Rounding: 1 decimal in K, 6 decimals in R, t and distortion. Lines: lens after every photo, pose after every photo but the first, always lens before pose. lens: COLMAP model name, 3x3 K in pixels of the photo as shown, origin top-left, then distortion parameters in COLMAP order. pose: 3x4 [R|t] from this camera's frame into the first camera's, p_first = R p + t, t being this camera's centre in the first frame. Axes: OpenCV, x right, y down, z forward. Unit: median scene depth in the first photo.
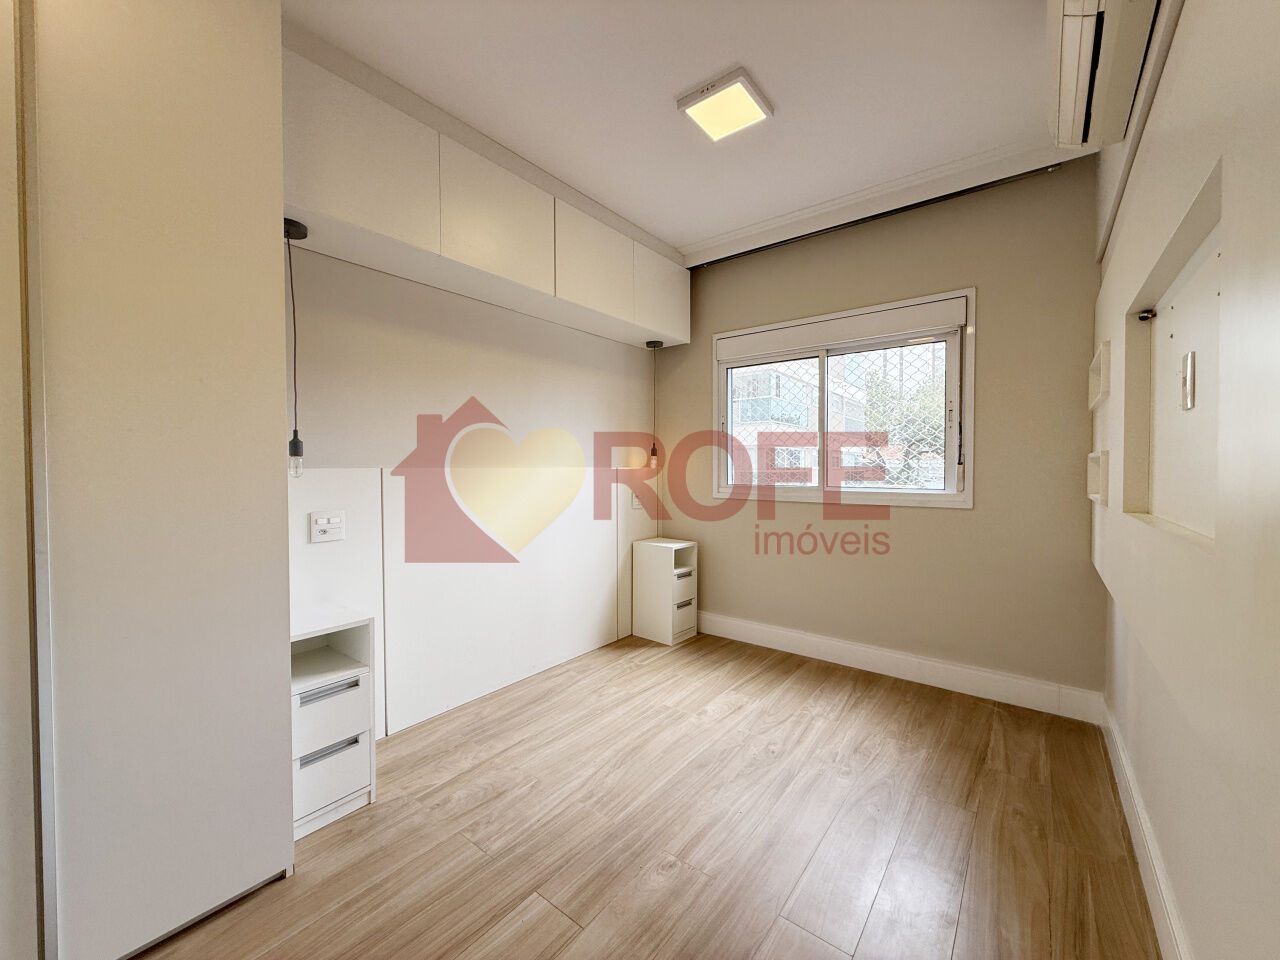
lens RADIAL K [[514.3, 0, 635.8], [0, 514.3, 477.7], [0, 0, 1]] dist [0.001776, 0.000841]
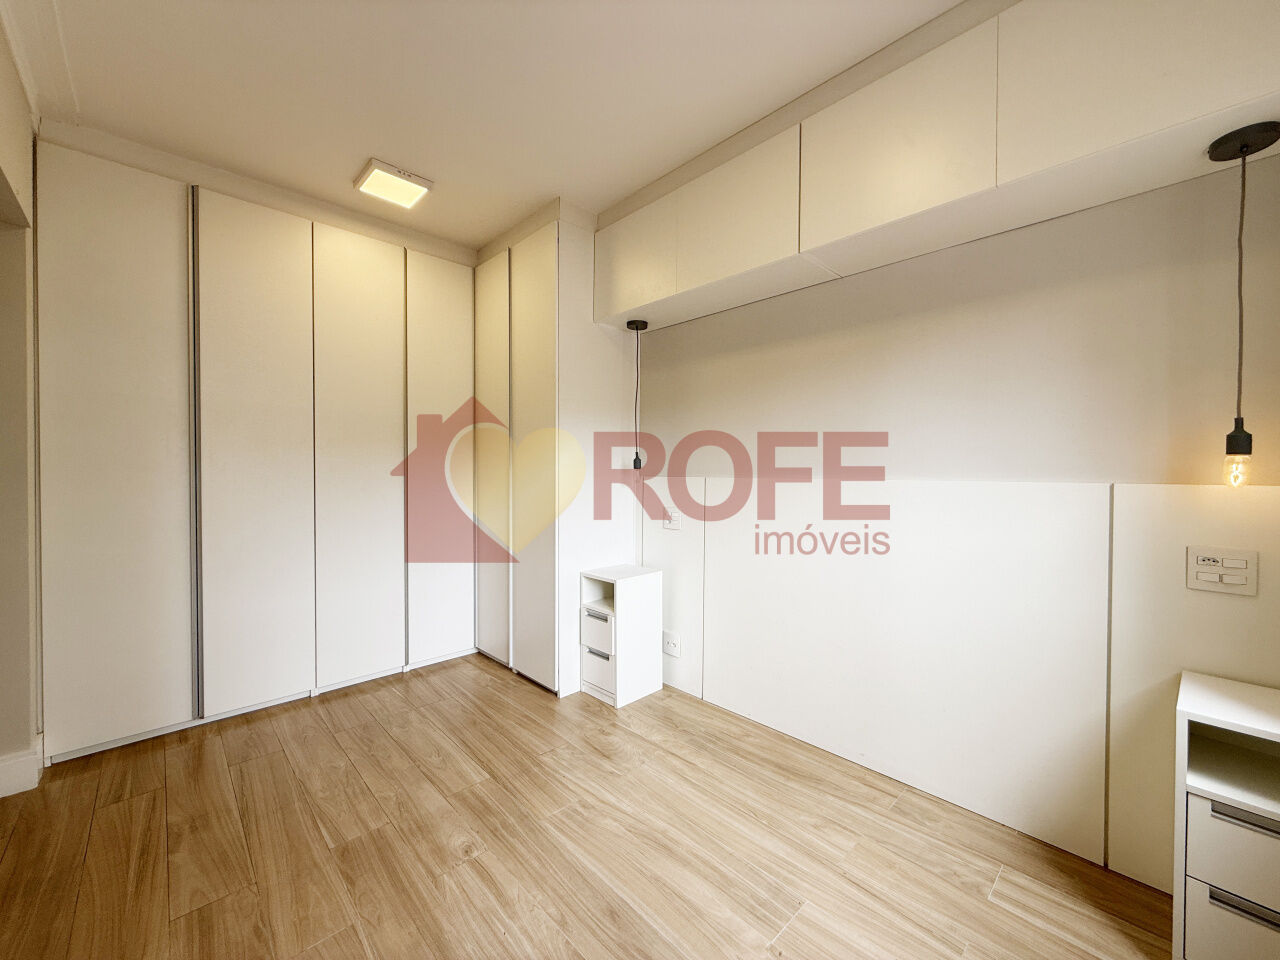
lens RADIAL K [[514.3, 0, 635.8], [0, 514.3, 475.6], [0, 0, 1]] dist [0.001776, 0.000841]
pose [[-0.154042, 0.013675, -0.987970, 0.758175], [-0.019236, 0.999673, 0.016836, -0.041381], [0.987877, 0.021598, -0.153728, 1.062799]]
